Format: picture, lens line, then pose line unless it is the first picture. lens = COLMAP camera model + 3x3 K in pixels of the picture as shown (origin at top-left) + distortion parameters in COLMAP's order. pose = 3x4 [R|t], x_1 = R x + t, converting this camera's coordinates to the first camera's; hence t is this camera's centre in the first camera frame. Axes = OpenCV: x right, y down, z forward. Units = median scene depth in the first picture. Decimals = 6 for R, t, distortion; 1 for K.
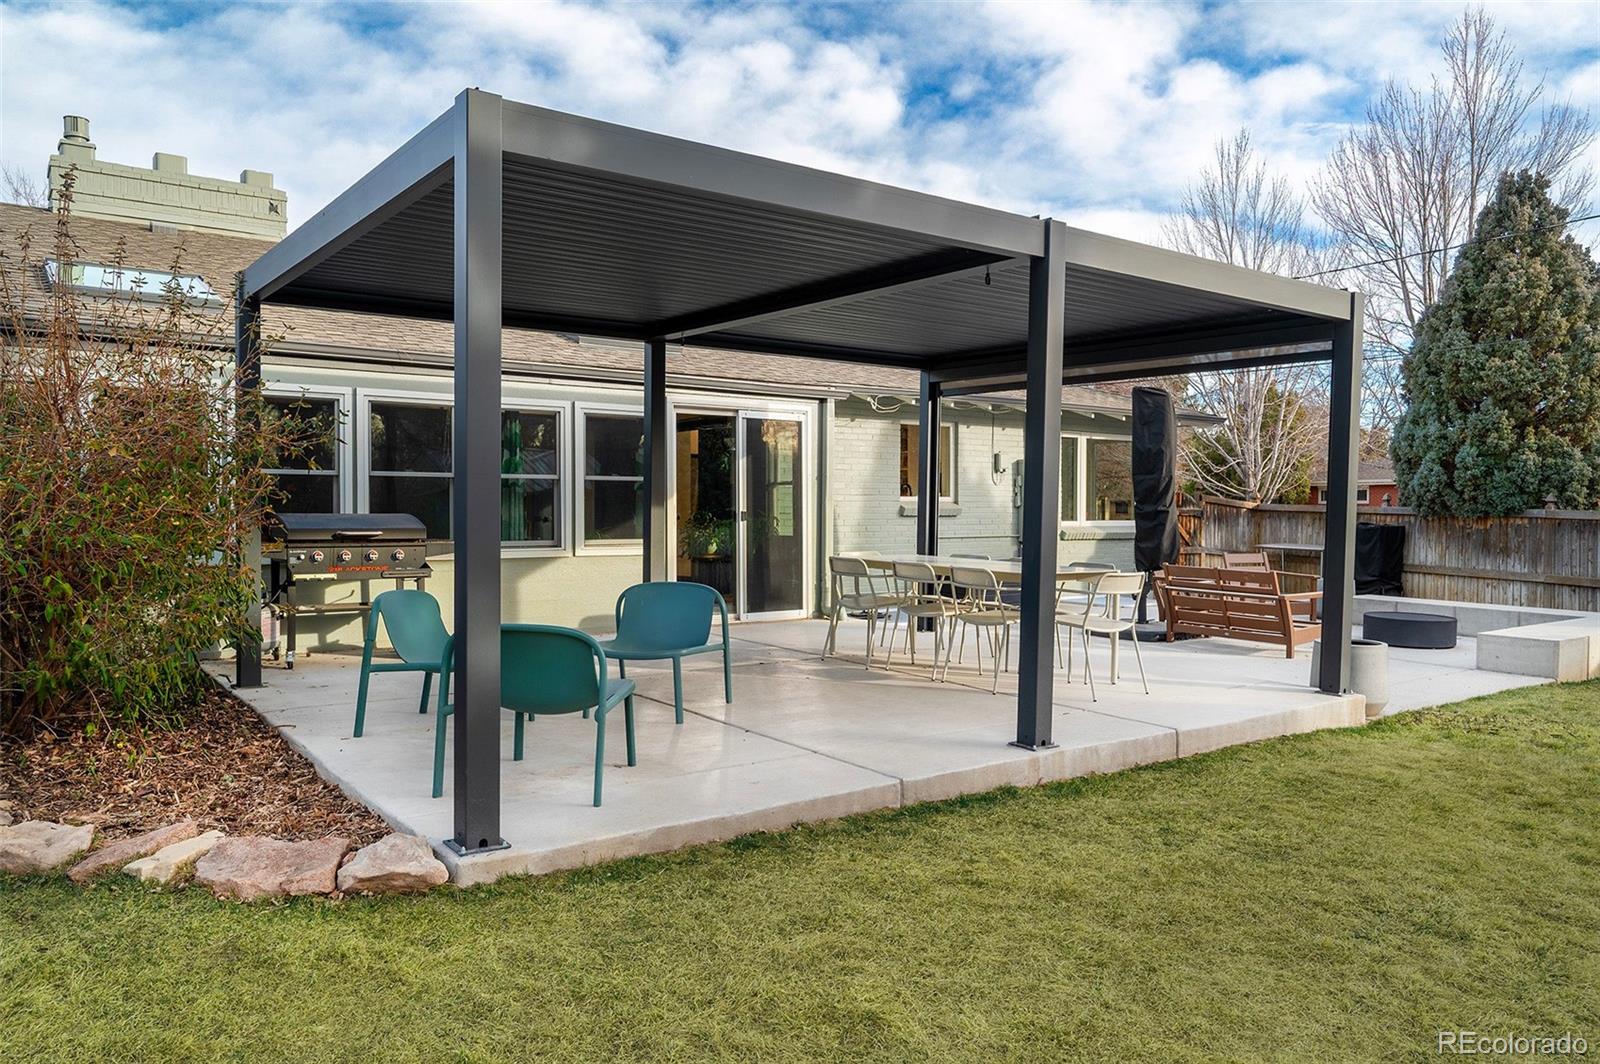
lens RADIAL K [[1089.4, 0, 753.2], [0, 1089.4, 537.7], [0, 0, 1]] dist [-0.006559, 0.000265]
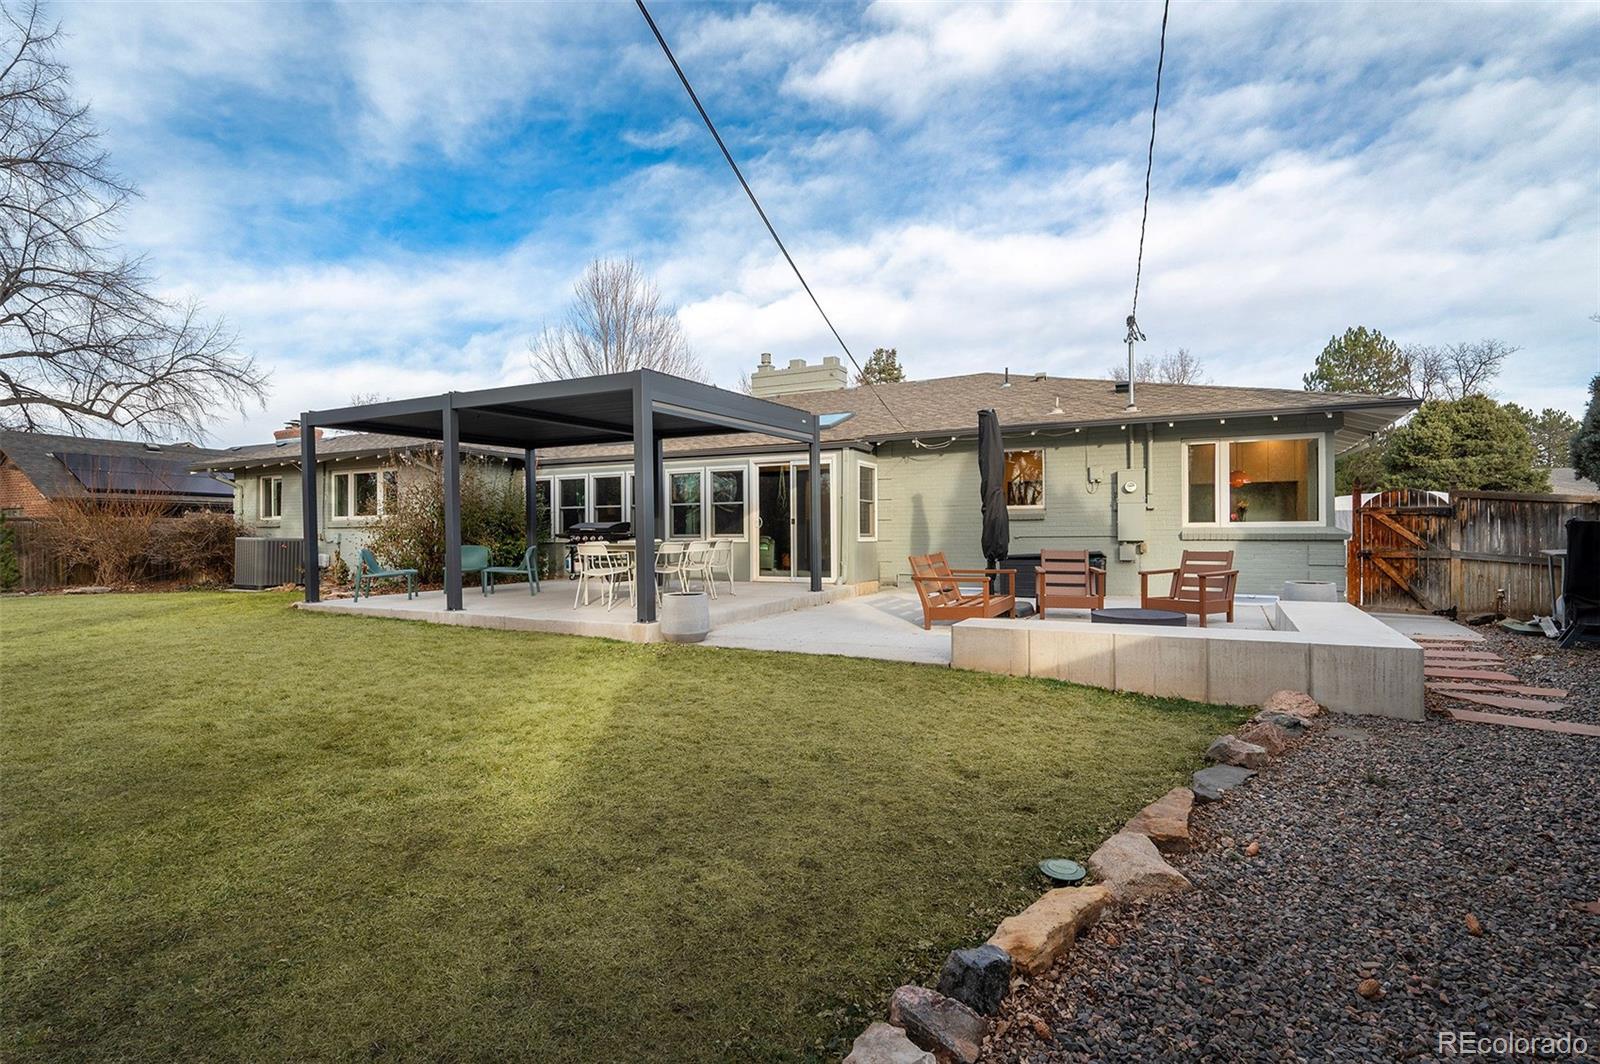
lens RADIAL K [[760.5, 0, 791.3], [0, 760.5, 539.9], [0, 0, 1]] dist [0.011484, -0.007568]
pose [[0.415416, 0.010703, -0.909568, 0.745051], [-0.015259, 0.999872, 0.004796, 0.003362], [0.909503, 0.011886, 0.415527, 0.304555]]
